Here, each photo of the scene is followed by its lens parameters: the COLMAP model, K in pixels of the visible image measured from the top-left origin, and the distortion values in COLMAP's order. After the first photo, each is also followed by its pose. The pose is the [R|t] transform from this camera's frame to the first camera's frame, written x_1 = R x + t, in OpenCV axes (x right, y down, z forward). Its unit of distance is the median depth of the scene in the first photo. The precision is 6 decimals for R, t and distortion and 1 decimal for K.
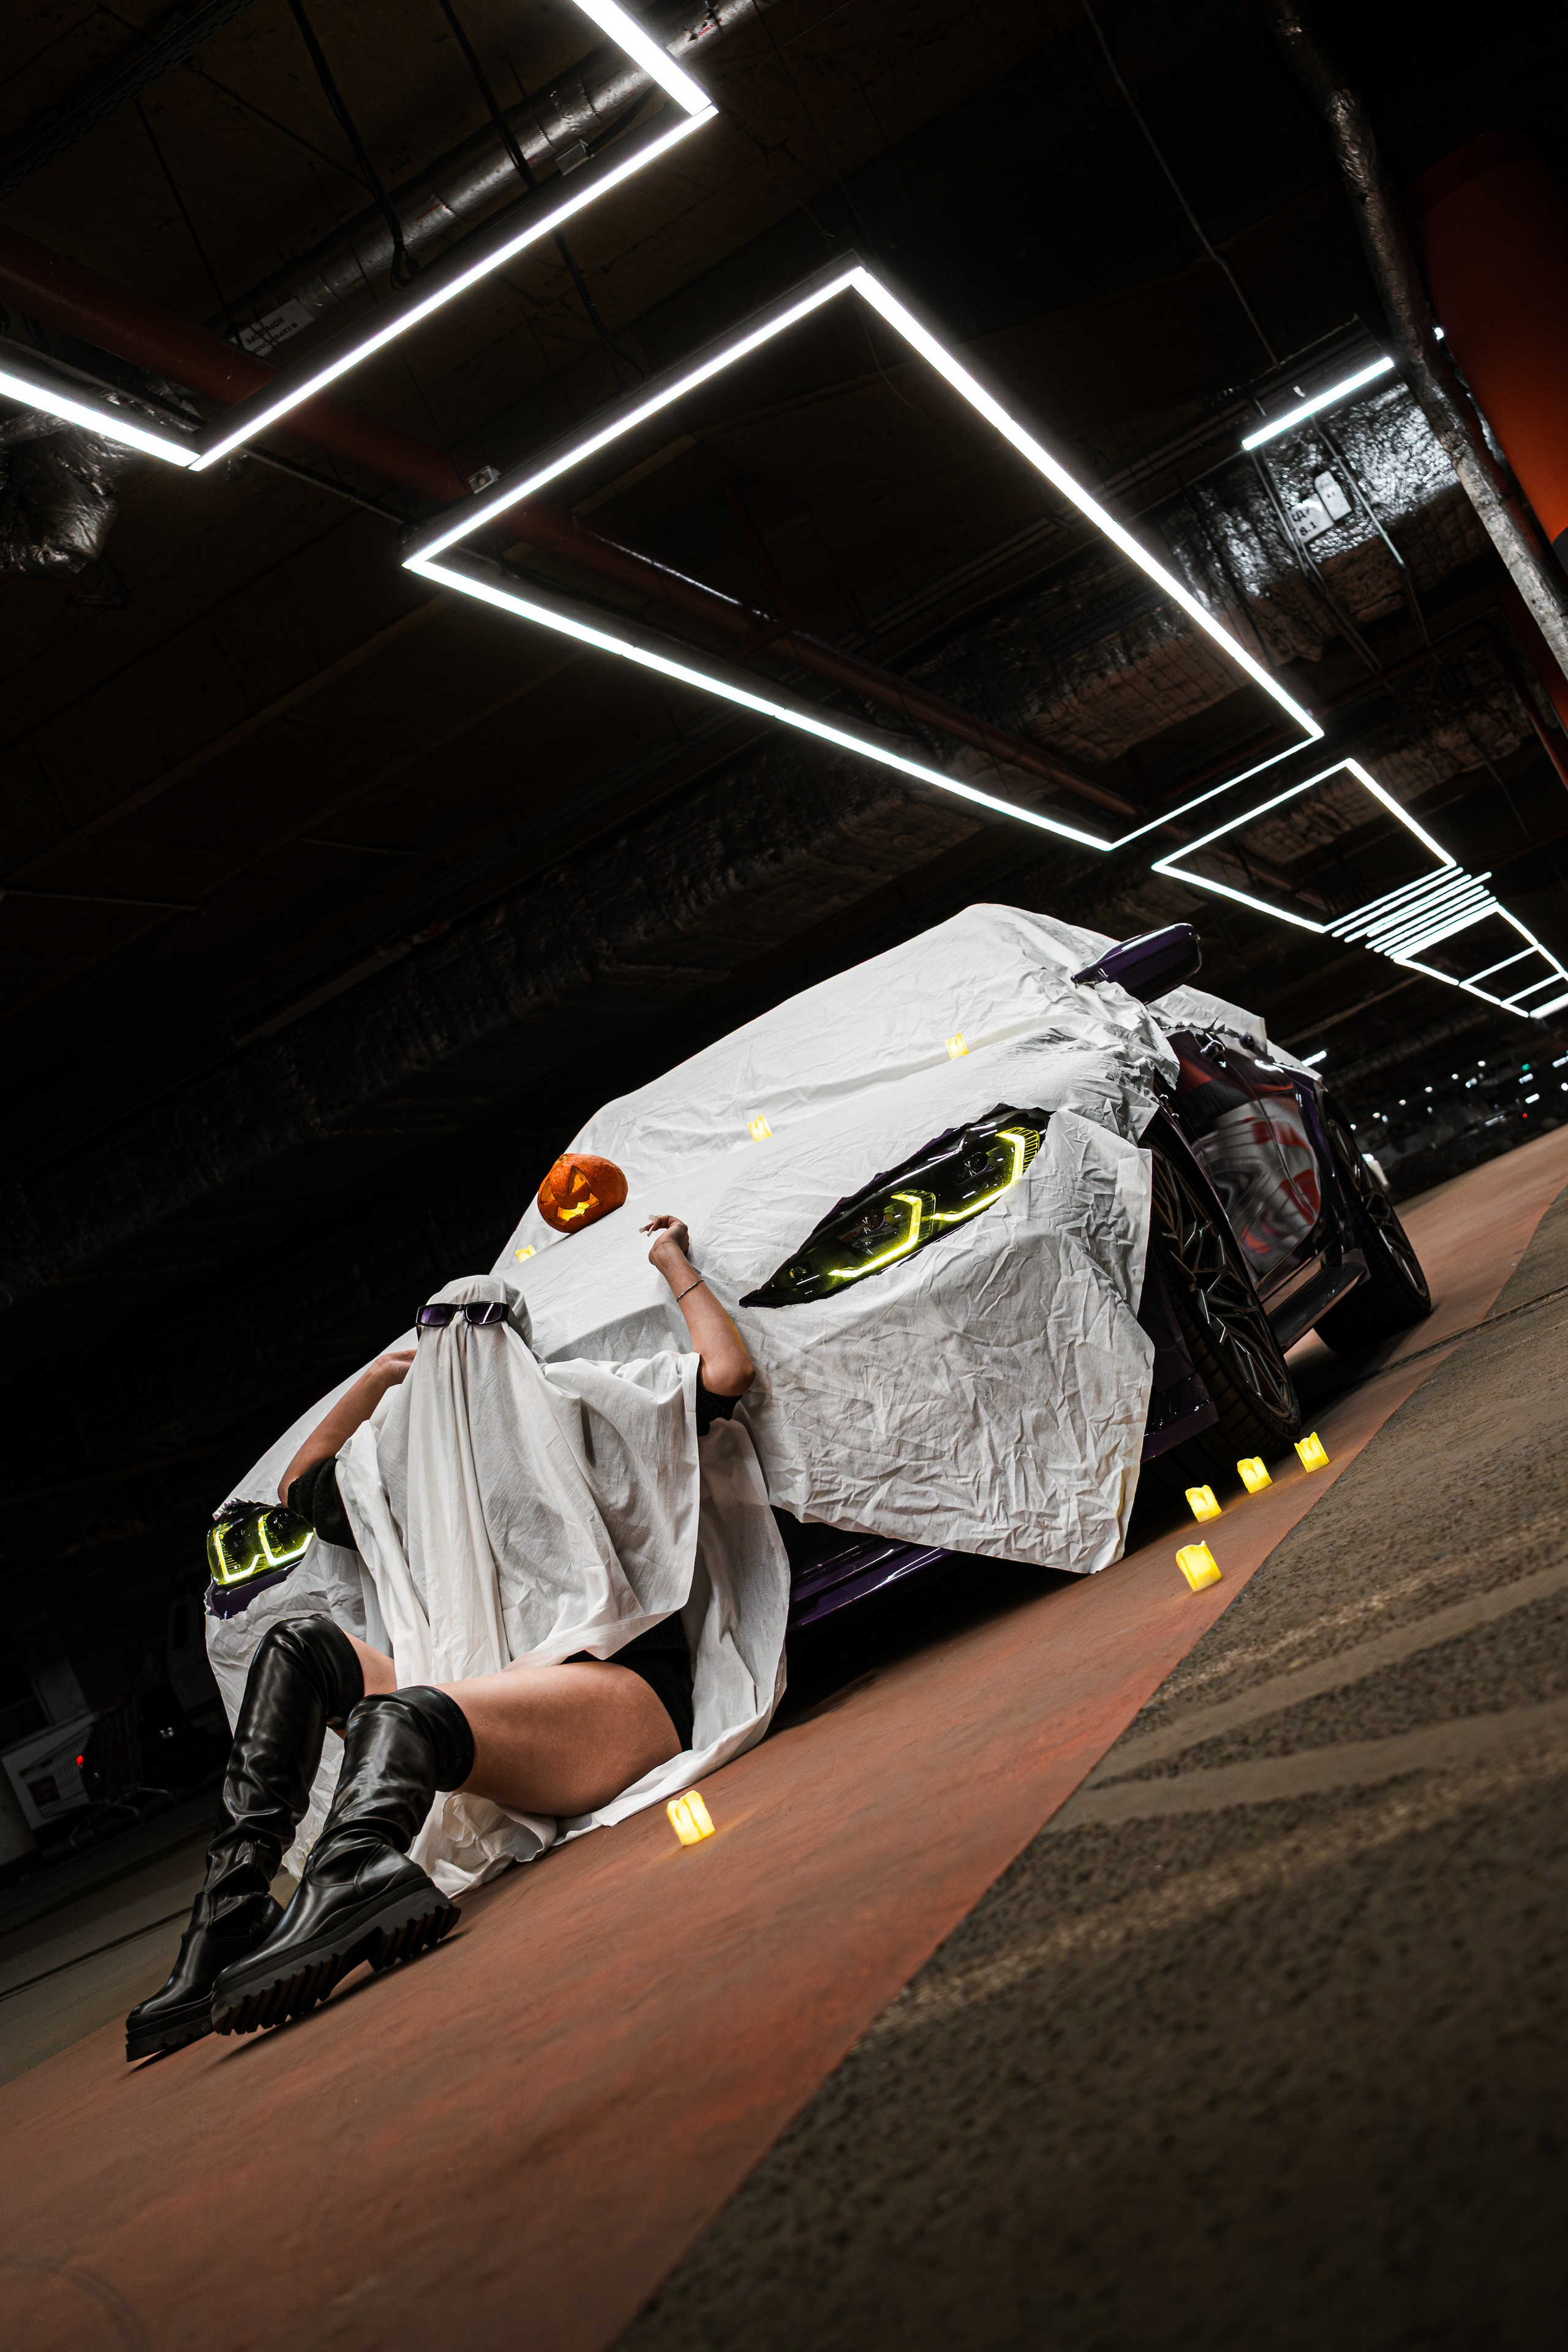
lens RADIAL K [[2601.9, 0, 919.5], [0, 2601.9, 1184.3], [0, 0, 1]] dist [-0.220600, 0.427955]
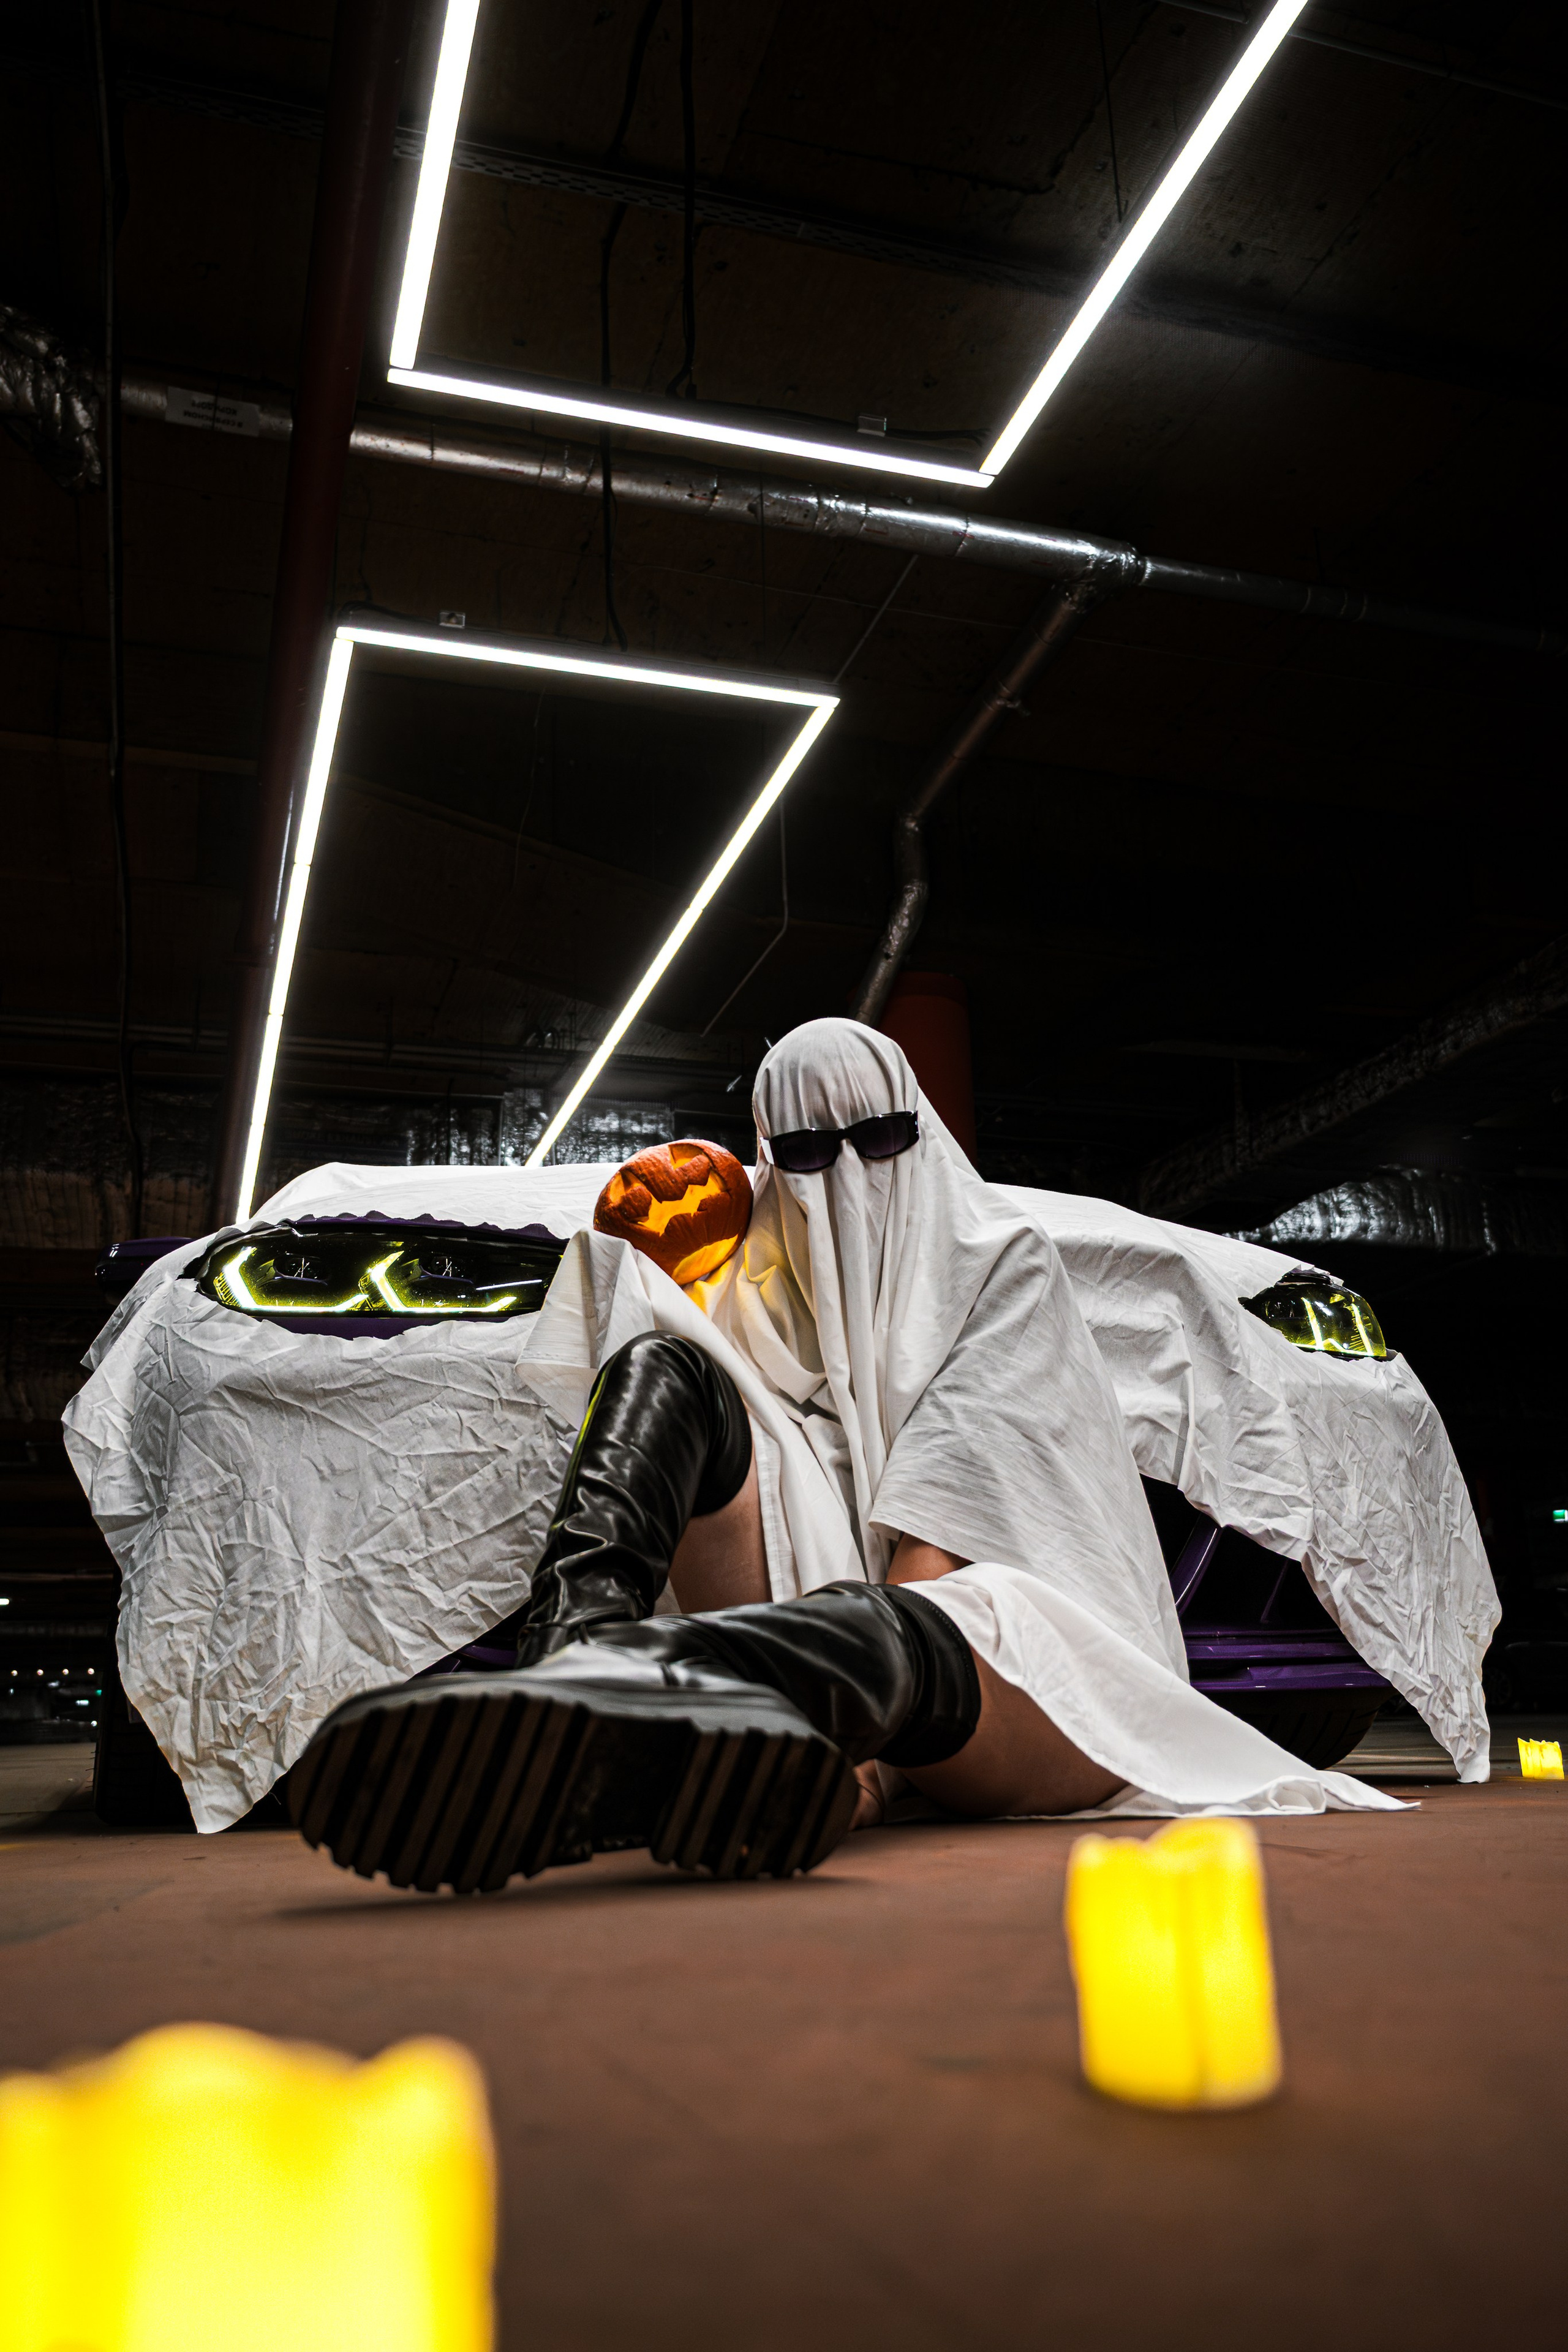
lens RADIAL K [[1897.6, 0, 800.4], [0, 1897.6, 1139.8], [0, 0, 1]] dist [0.034639, 0.001614]
pose [[0.730882, 0.559984, 0.390166, -0.450249], [-0.386095, 0.810643, -0.440215, 0.335104], [-0.562798, 0.171104, 0.808691, 0.568555]]
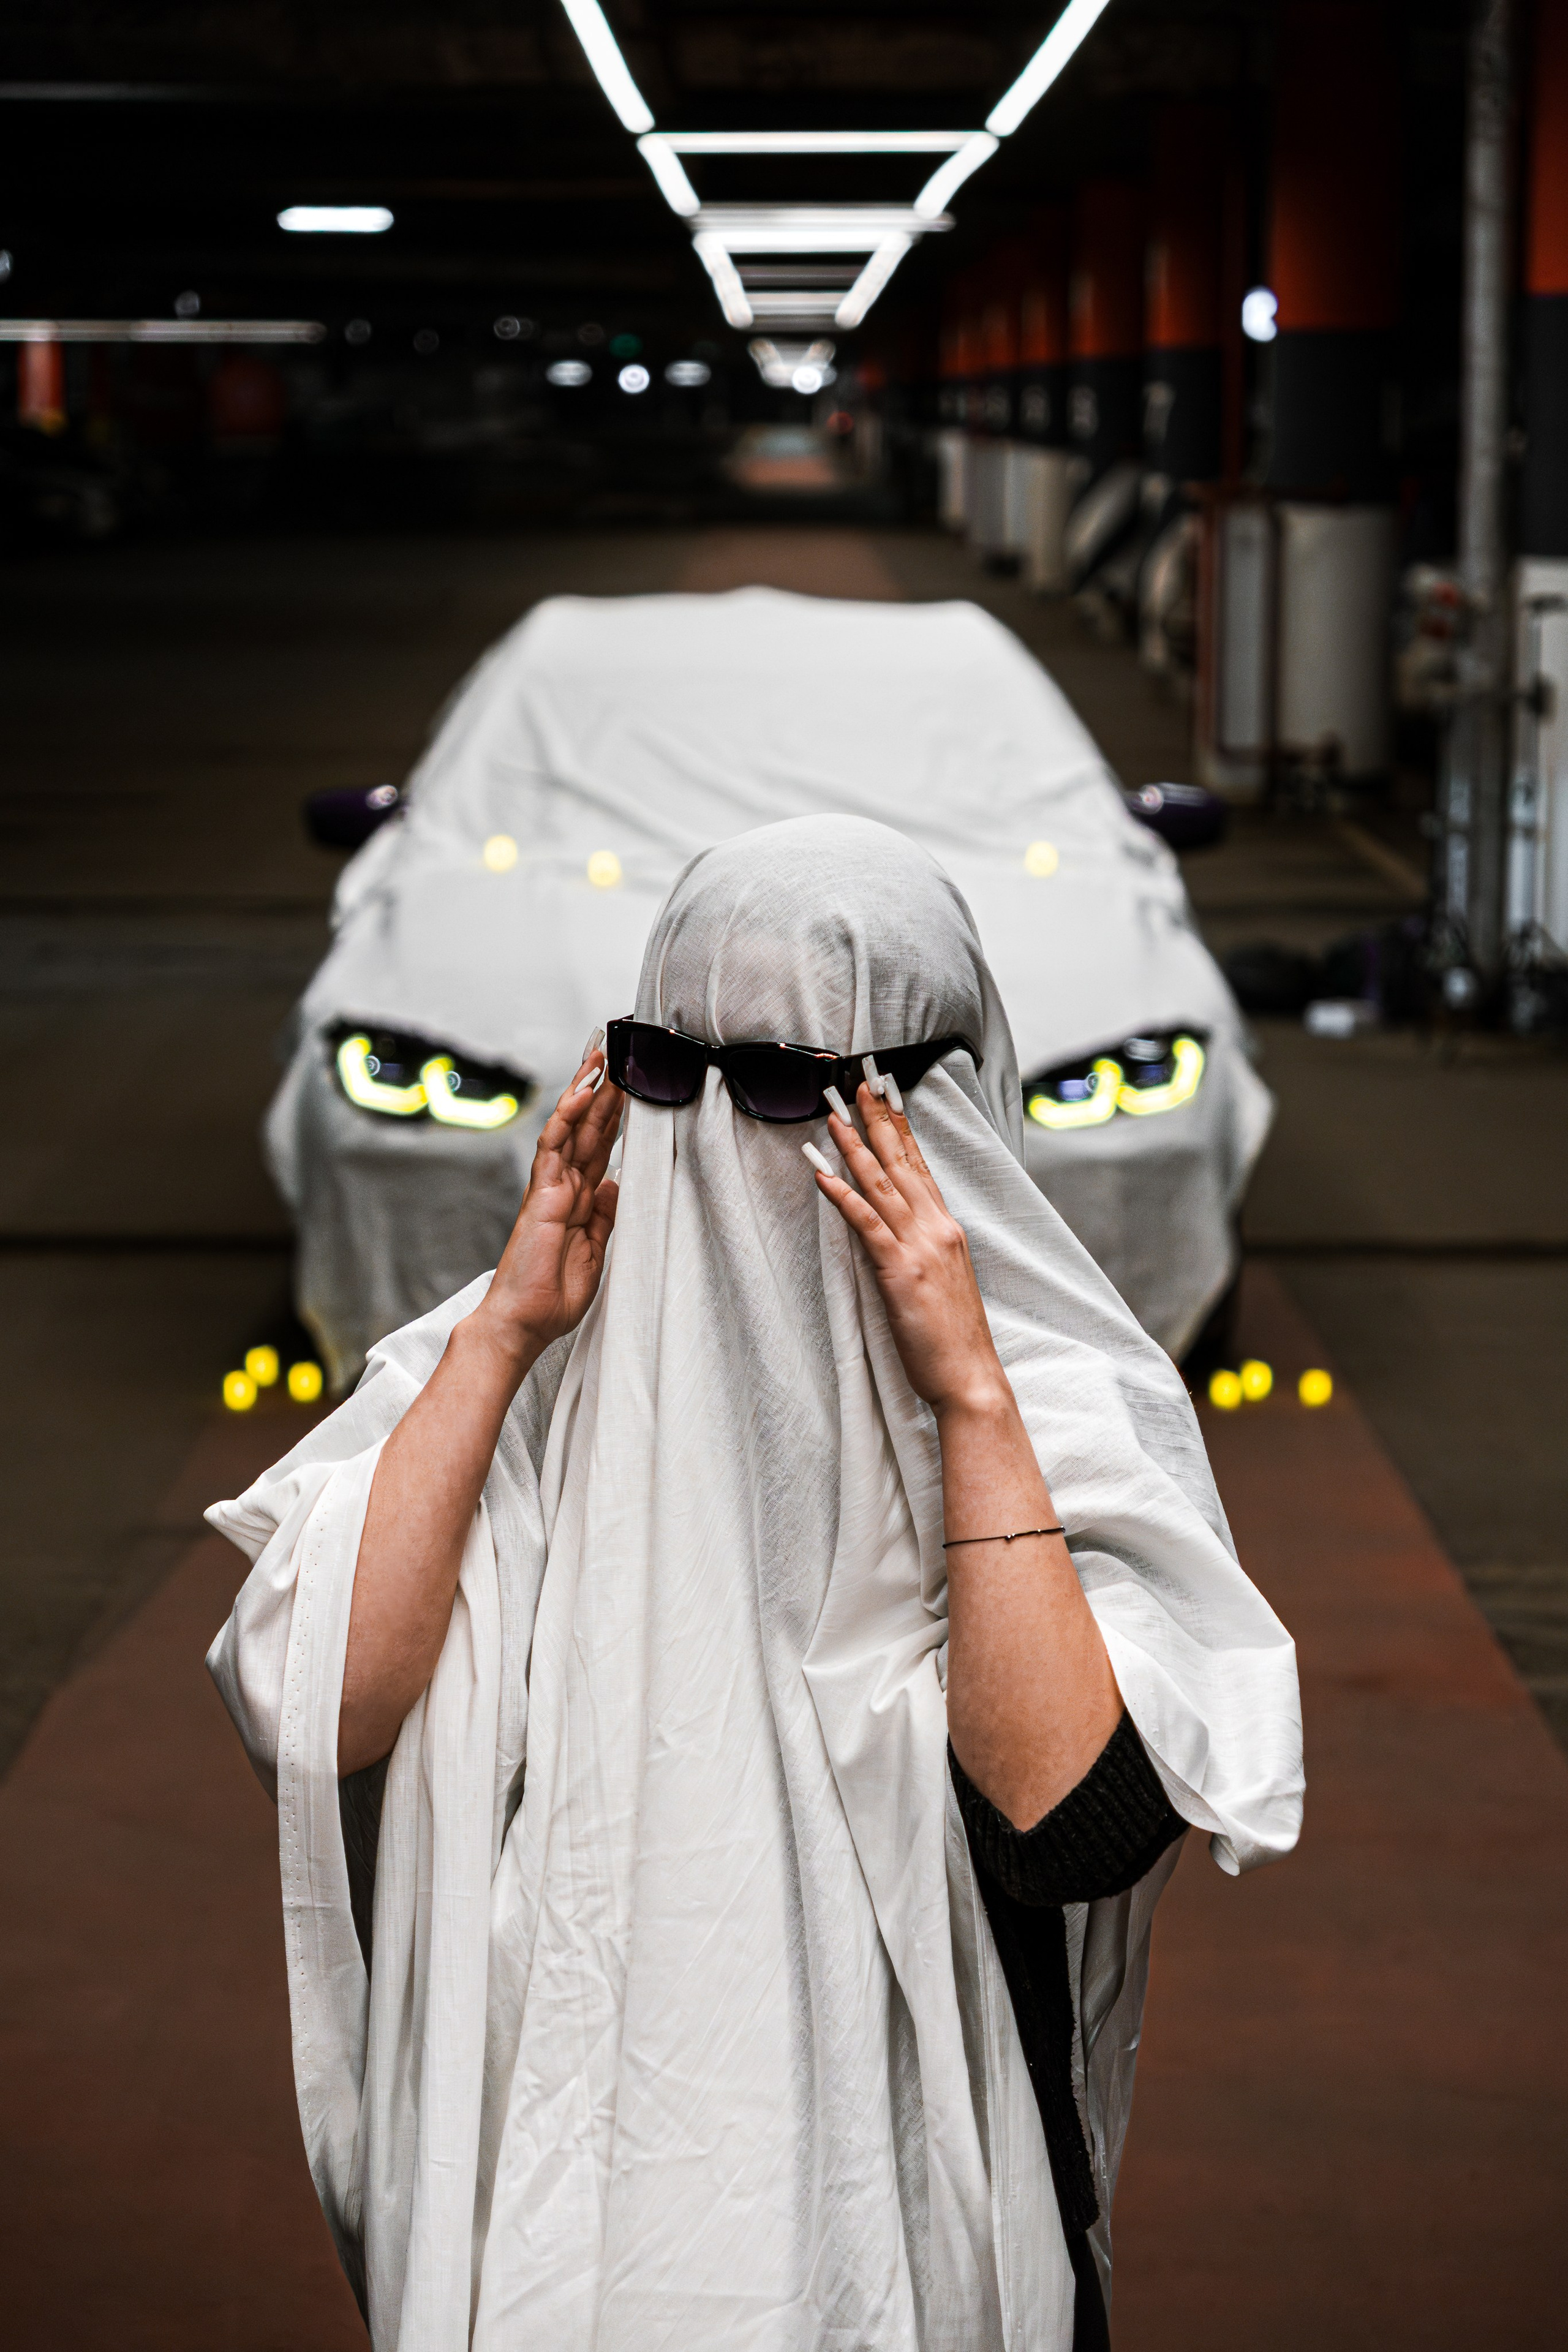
lens RADIAL K [[5483.7, 0, 784.0], [0, 5483.7, 1176.0], [0, 0, 1]] dist [-0.024321, -0.060078]
pose [[0.847772, 0.387055, 0.362589, -1.105457], [-0.445924, 0.890306, 0.092237, -0.125604], [-0.287114, -0.239883, 0.927374, -1.446337]]
